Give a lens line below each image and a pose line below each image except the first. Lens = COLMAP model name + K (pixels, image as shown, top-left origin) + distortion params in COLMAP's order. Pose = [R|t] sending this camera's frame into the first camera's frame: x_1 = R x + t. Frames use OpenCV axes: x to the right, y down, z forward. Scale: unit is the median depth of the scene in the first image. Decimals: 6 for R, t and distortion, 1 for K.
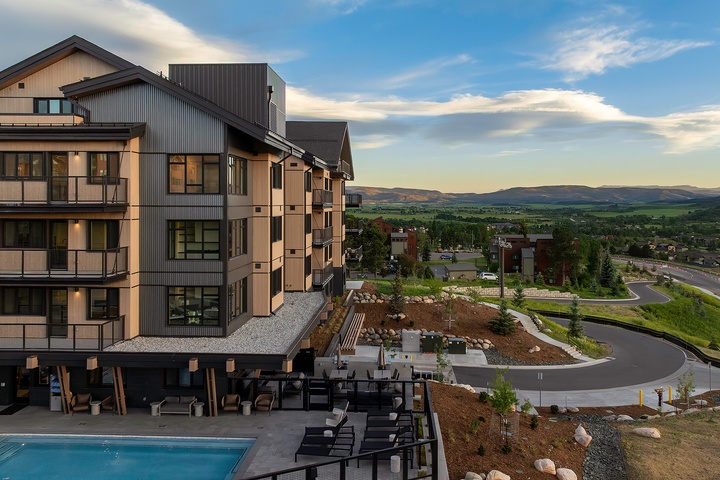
lens RADIAL K [[604.8, 0, 378.1], [0, 604.8, 216.1], [0, 0, 1]] dist [0.058804, -0.036737]
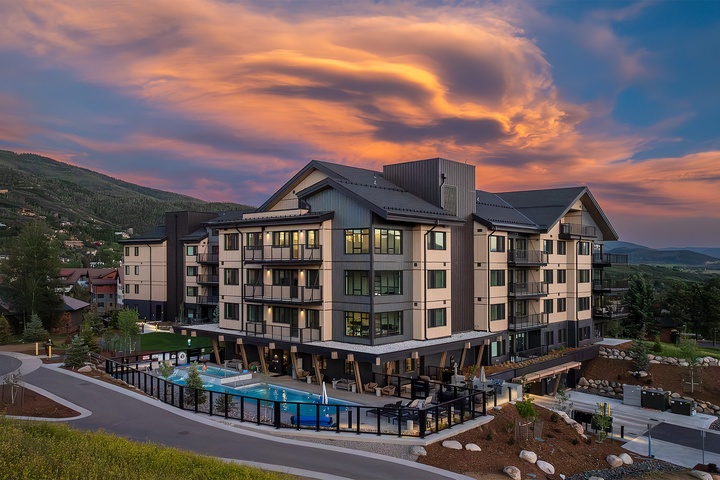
lens RADIAL K [[604.8, 0, 343.0], [0, 604.8, 280.3], [0, 0, 1]] dist [0.058804, -0.036737]
pose [[0.761520, 0.017691, -0.647899, 0.694179], [-0.016677, 0.999831, 0.007700, 0.021208], [0.647926, 0.004942, 0.761687, -0.225603]]
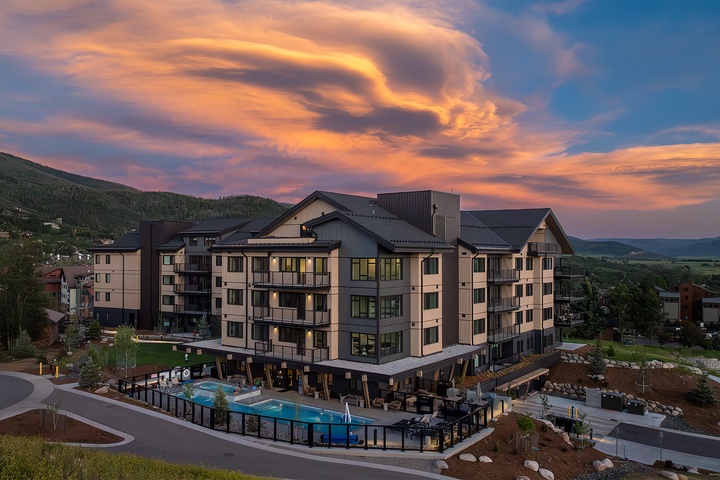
lens RADIAL K [[617.9, 0, 354.9], [0, 617.9, 272.6], [0, 0, 1]] dist [0.062191, -0.017072]
pose [[0.831304, 0.018190, -0.555520, 0.660915], [-0.014489, 0.999834, 0.011057, -0.078856], [0.555629, -0.001142, 0.831430, -0.486375]]
